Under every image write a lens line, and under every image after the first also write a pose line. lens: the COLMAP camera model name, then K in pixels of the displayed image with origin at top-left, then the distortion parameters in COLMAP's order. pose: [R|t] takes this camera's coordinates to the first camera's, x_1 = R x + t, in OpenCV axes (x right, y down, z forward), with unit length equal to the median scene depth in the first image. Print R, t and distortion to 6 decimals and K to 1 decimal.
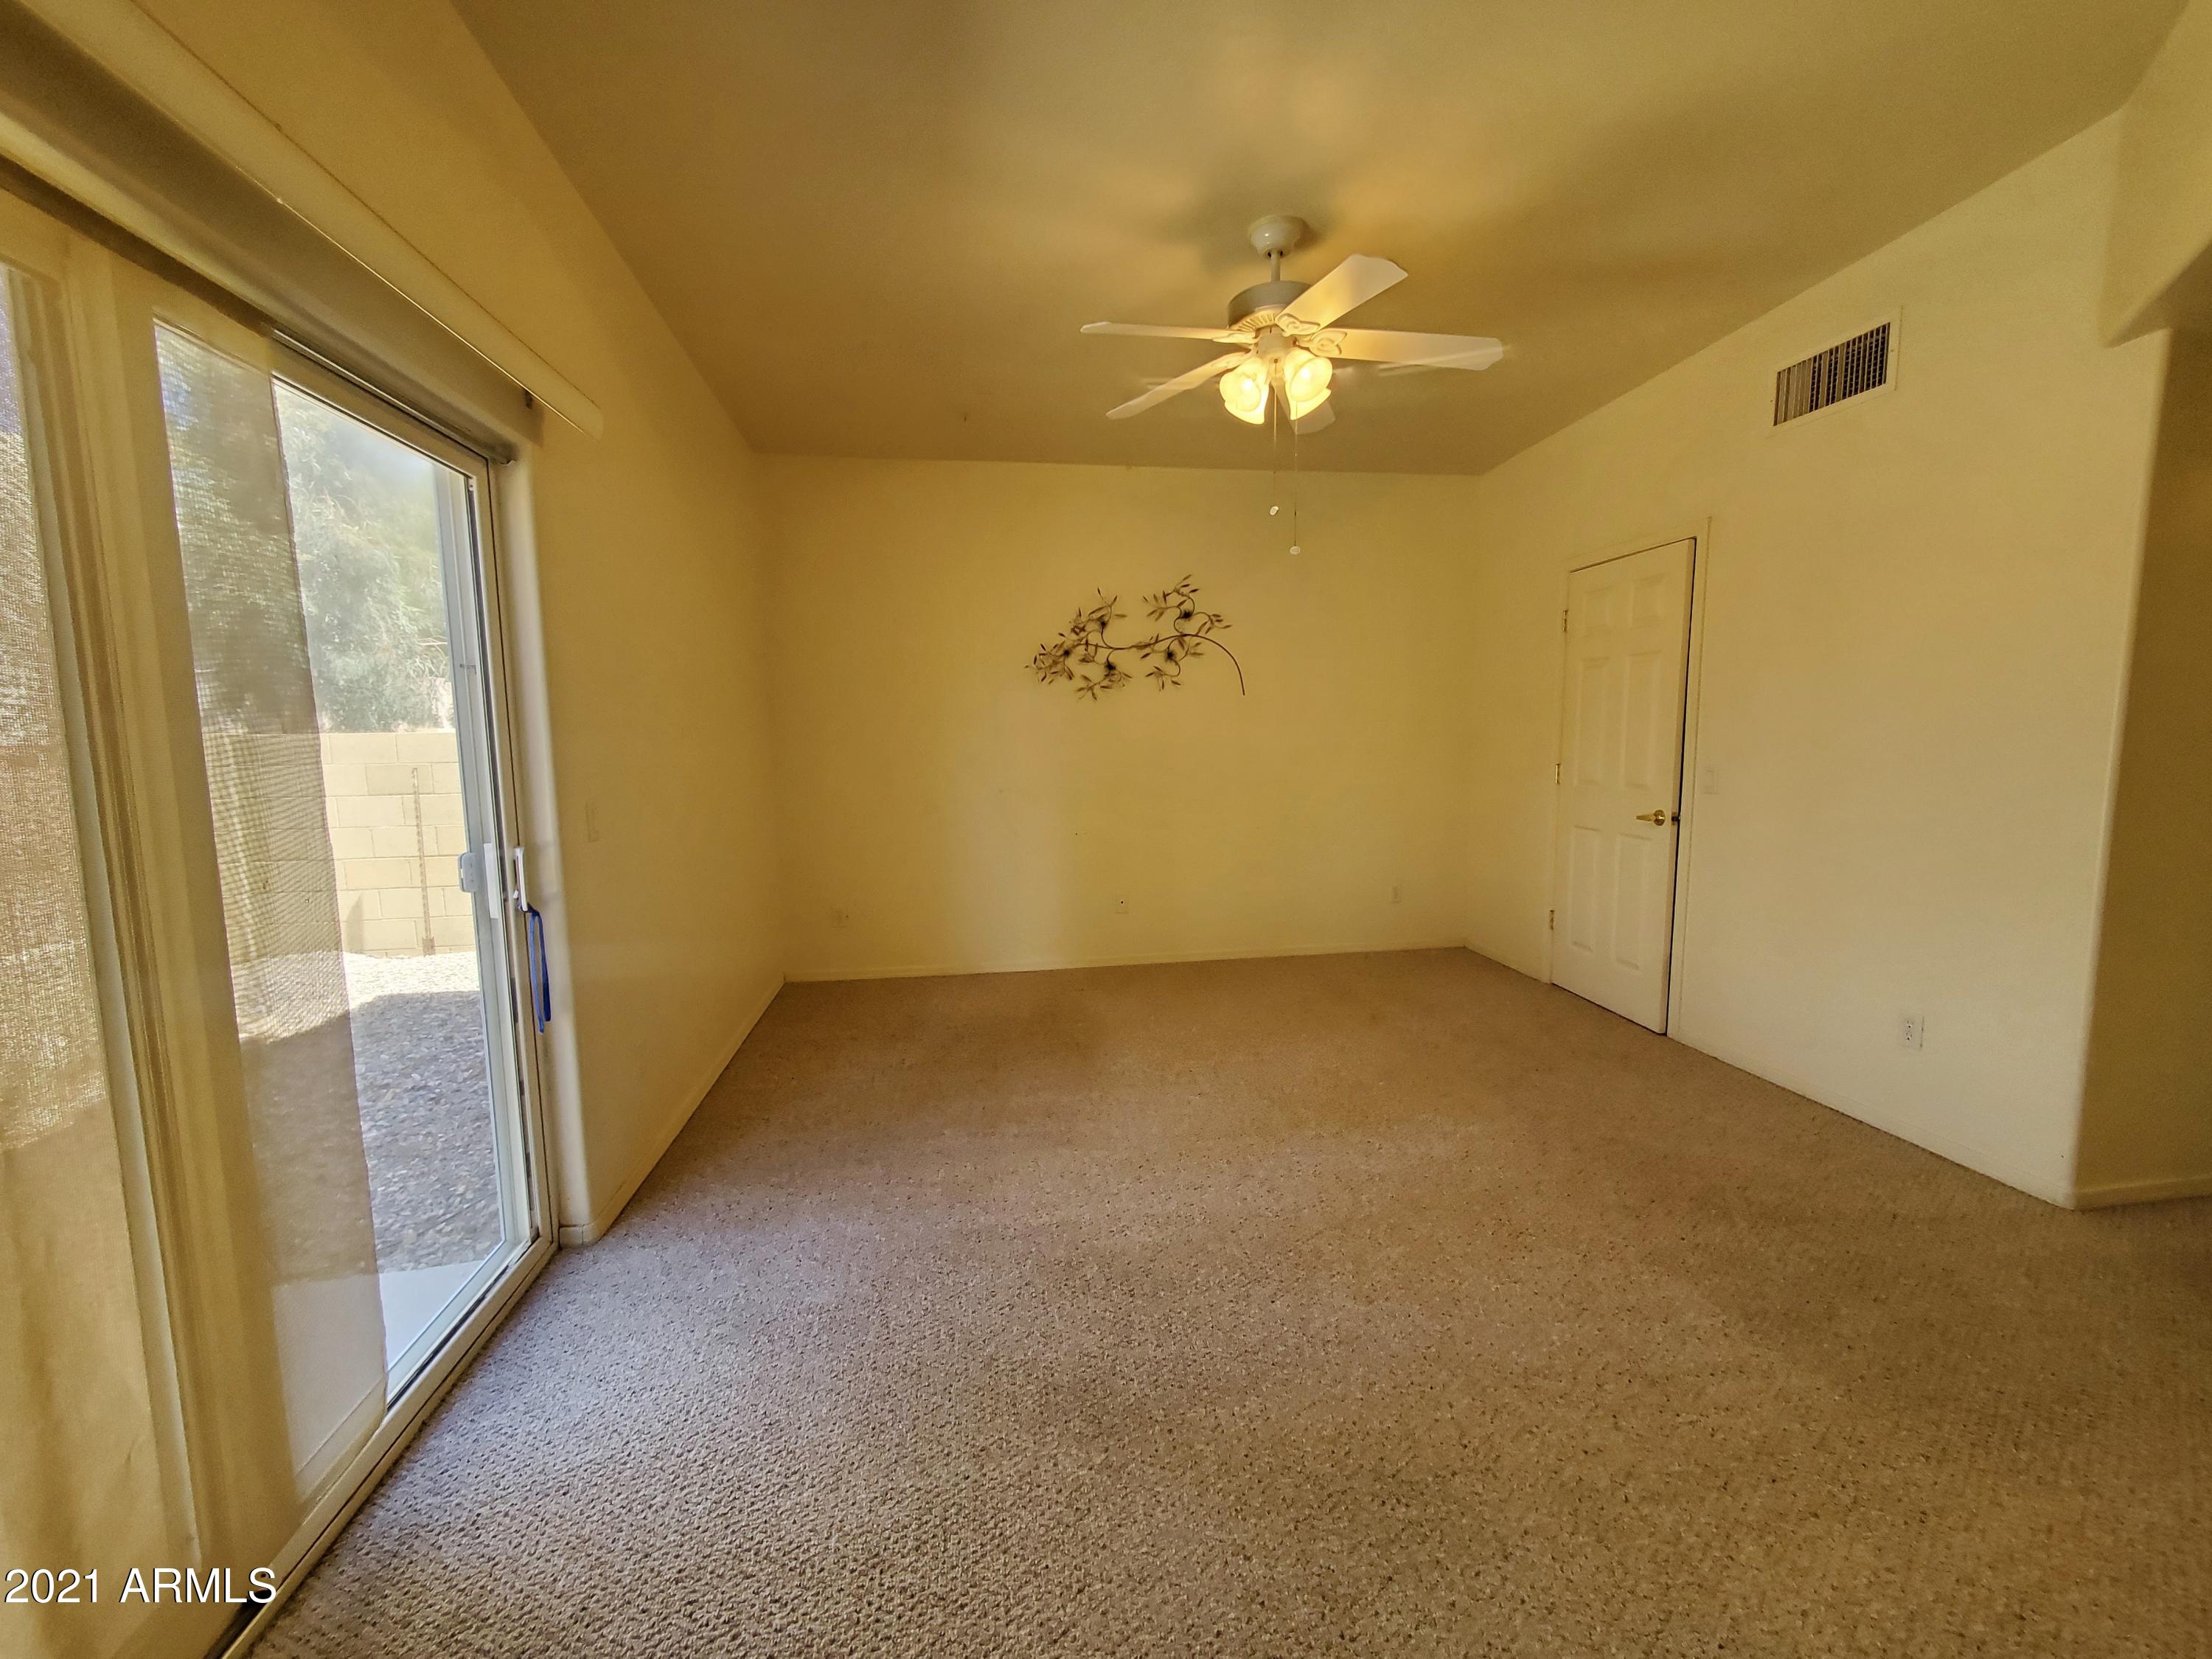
lens RADIAL K [[874.4, 0, 1111.2], [0, 874.4, 819.4], [0, 0, 1]] dist [0.006102, -0.000178]
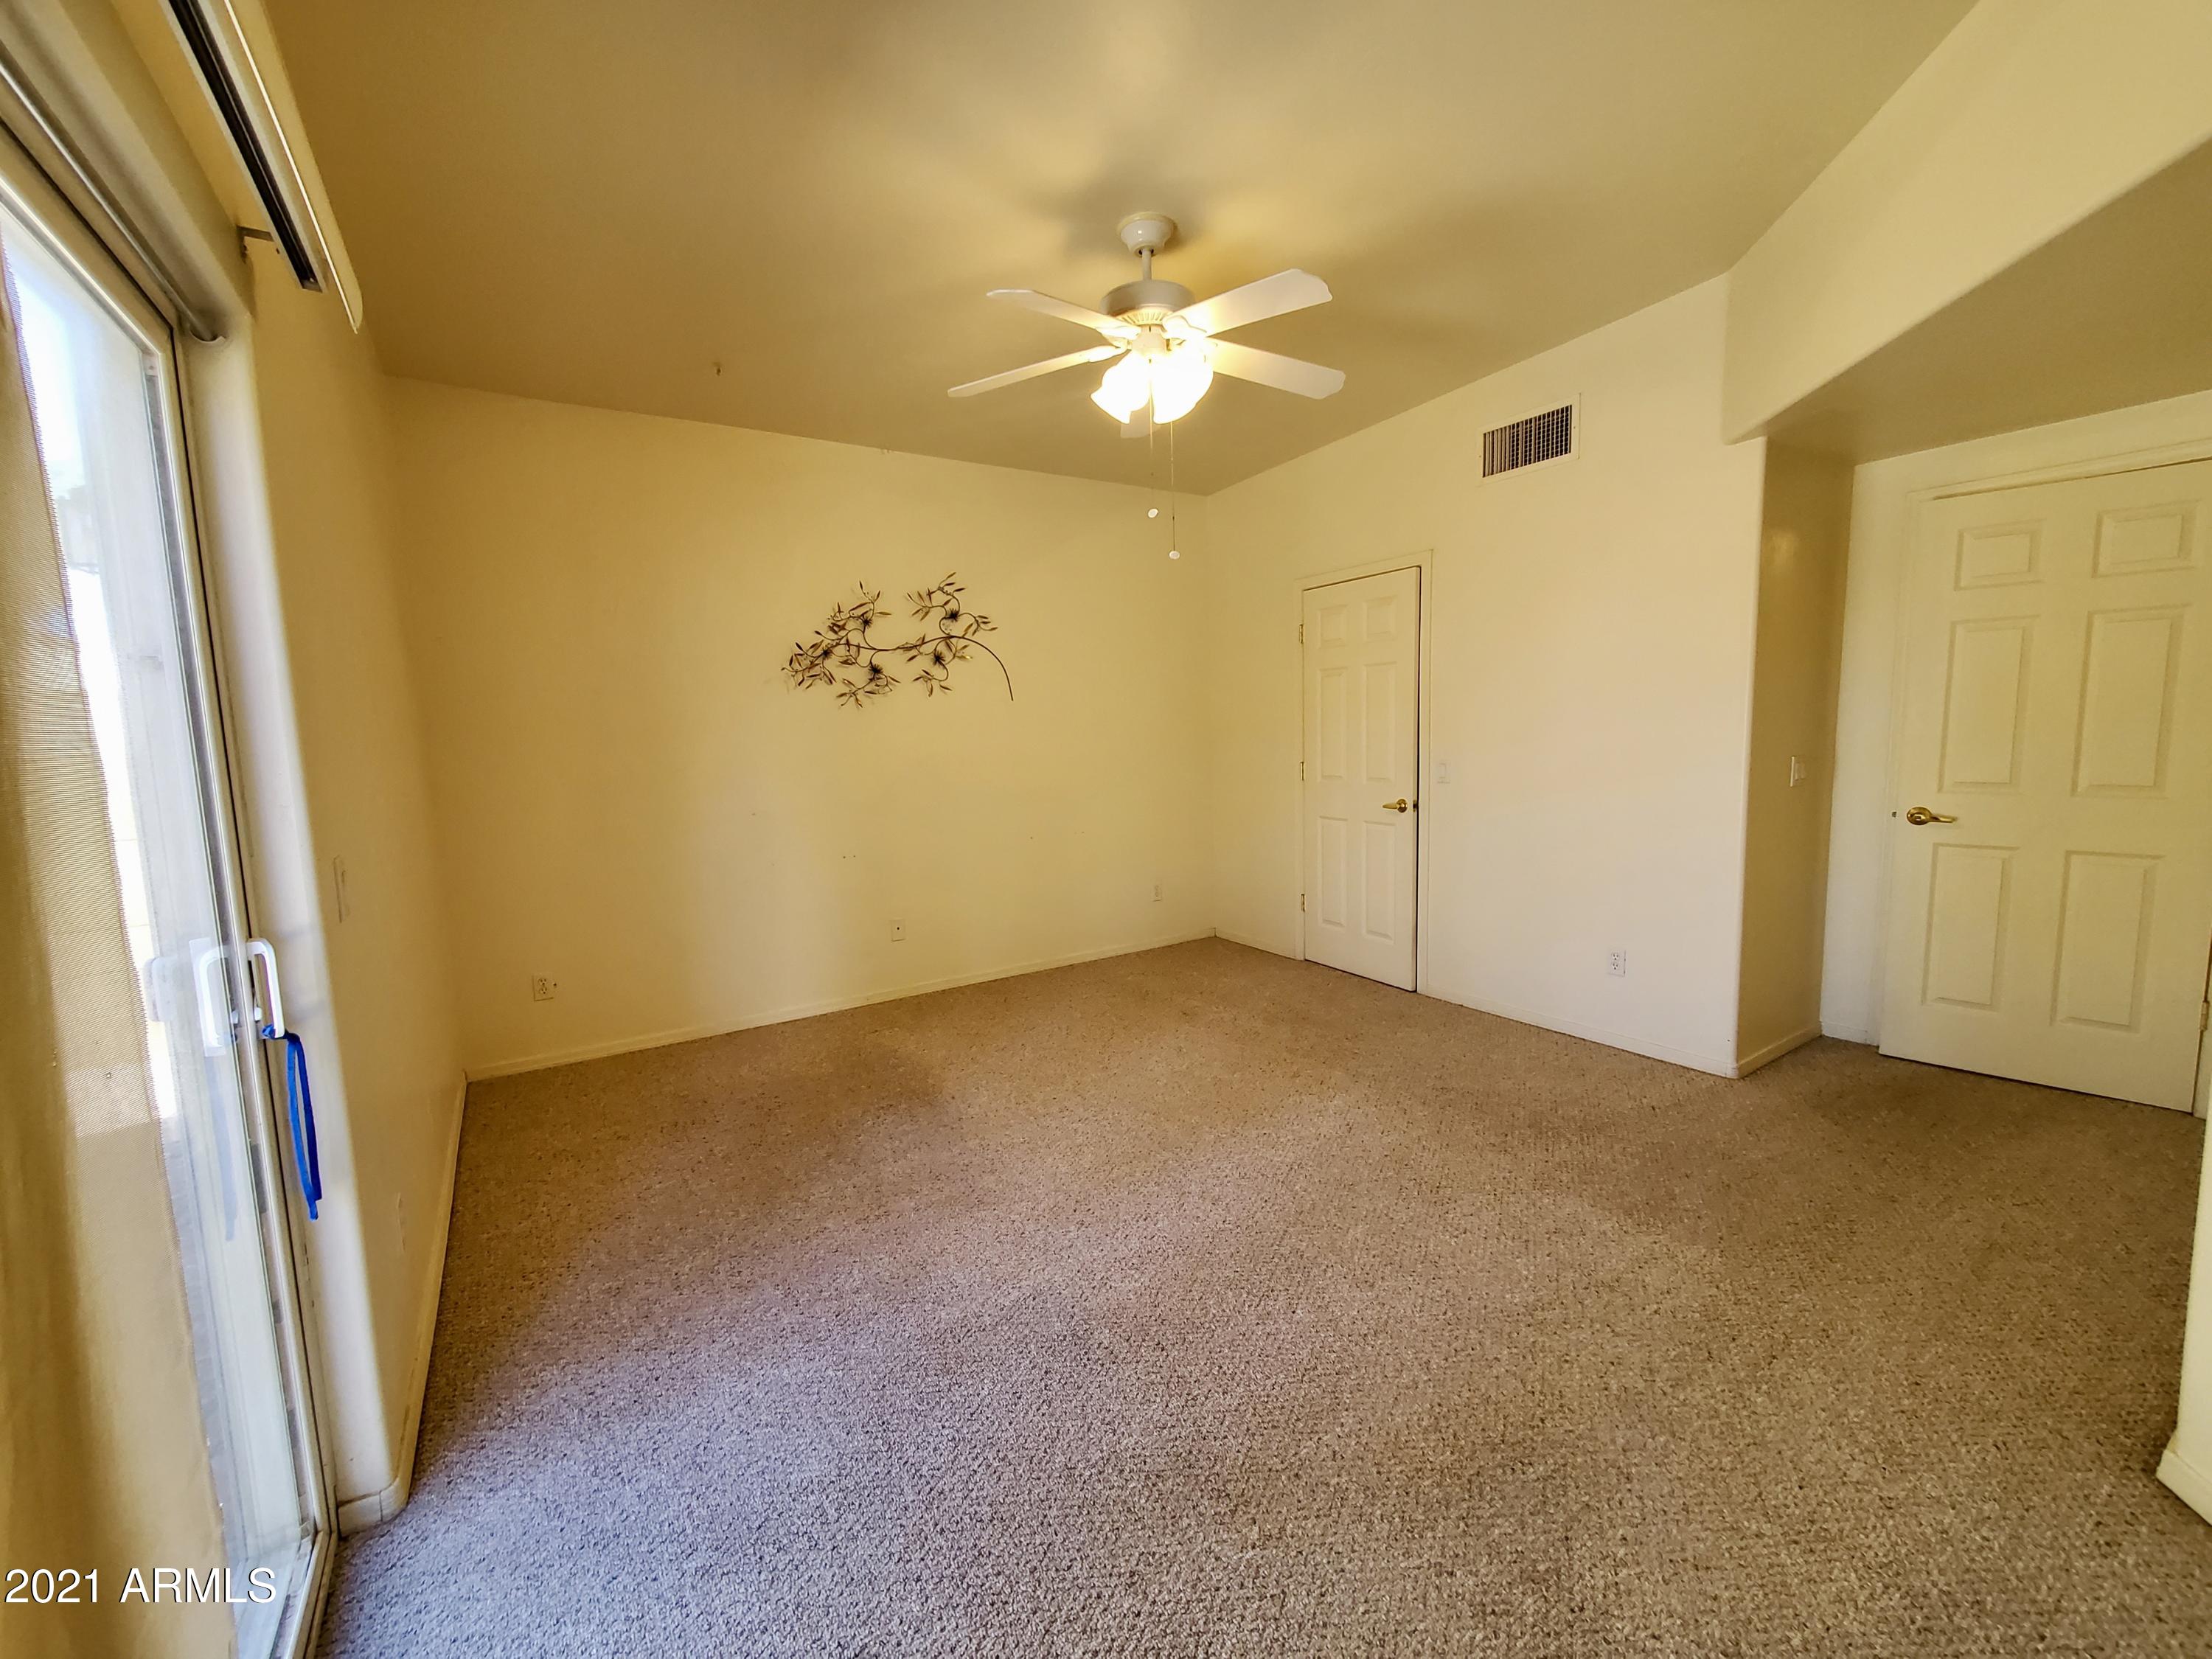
lens RADIAL K [[890.2, 0, 1108.2], [0, 890.2, 820.5], [0, 0, 1]] dist [0.003967, 0.000637]
pose [[0.911692, -0.057792, 0.406789, -0.214470], [0.060675, 0.998141, 0.005819, -0.013076], [-0.406369, 0.019377, 0.913504, 0.085479]]
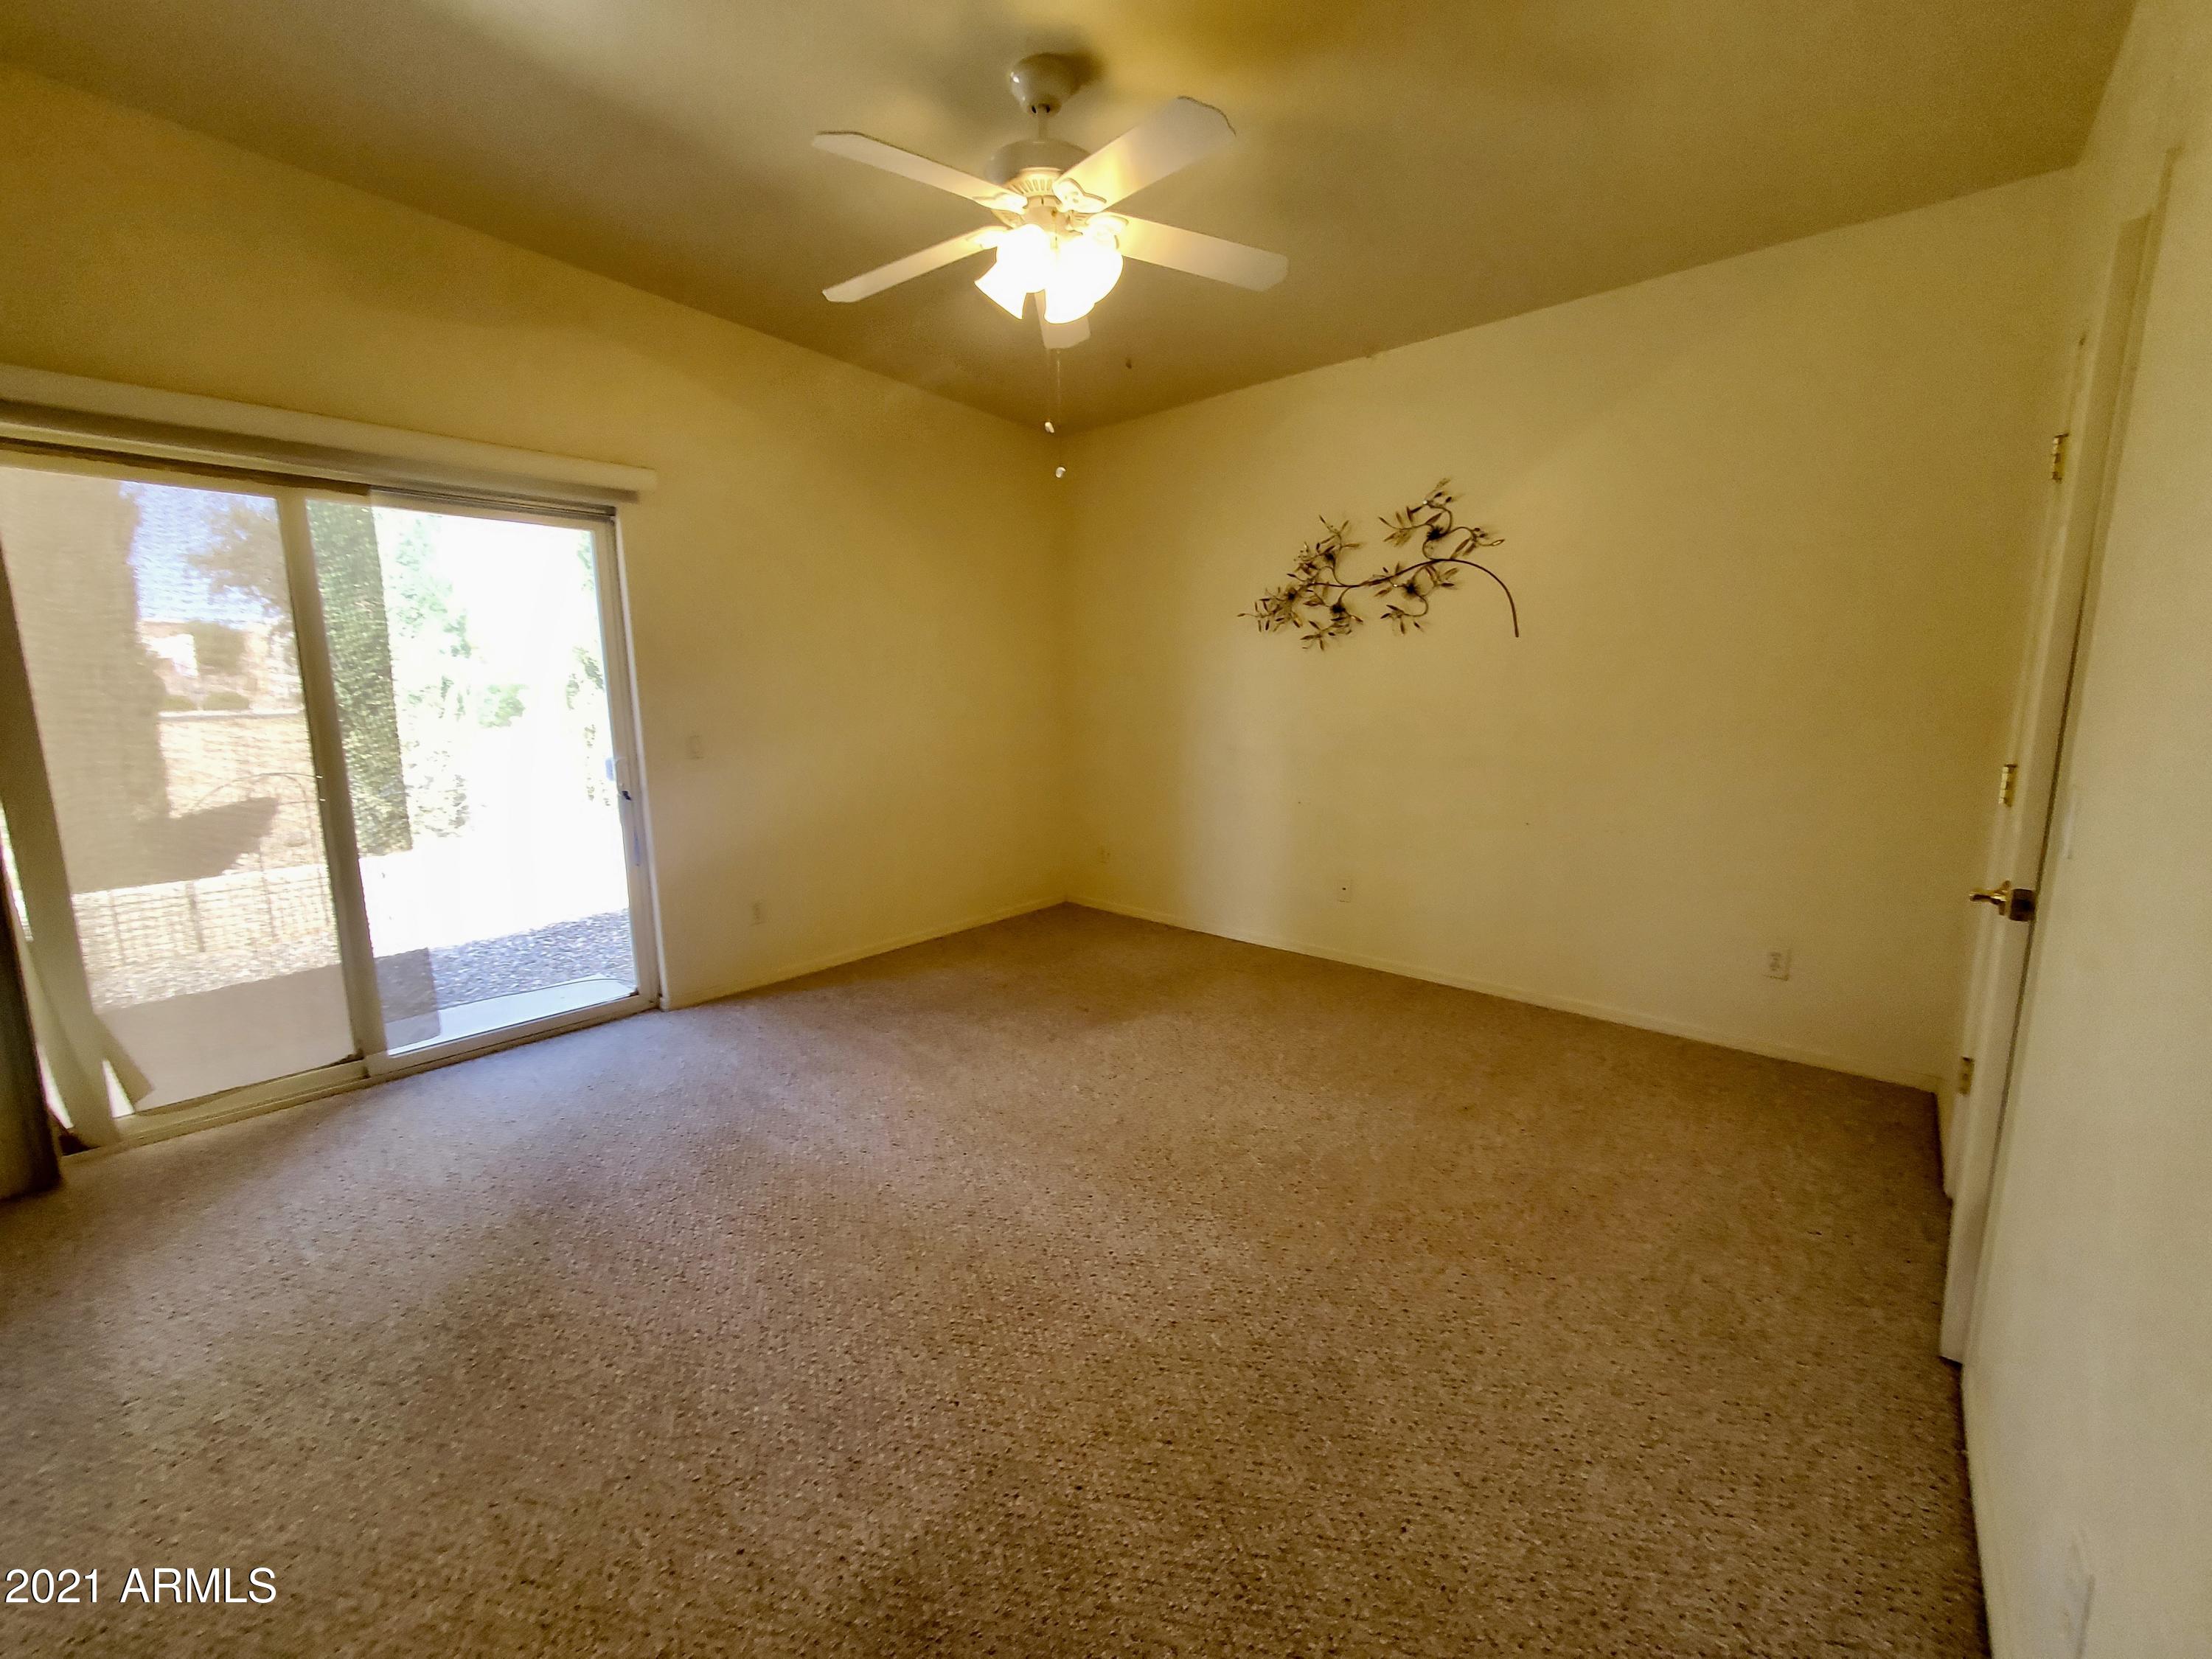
lens RADIAL K [[876.4, 0, 1100.5], [0, 876.4, 825.4], [0, 0, 1]] dist [0.002171, 0.000012]
pose [[0.634682, 0.131012, -0.761587, 0.679727], [-0.078690, 0.991358, 0.104960, -0.050597], [0.768757, -0.006687, 0.639506, 0.370876]]
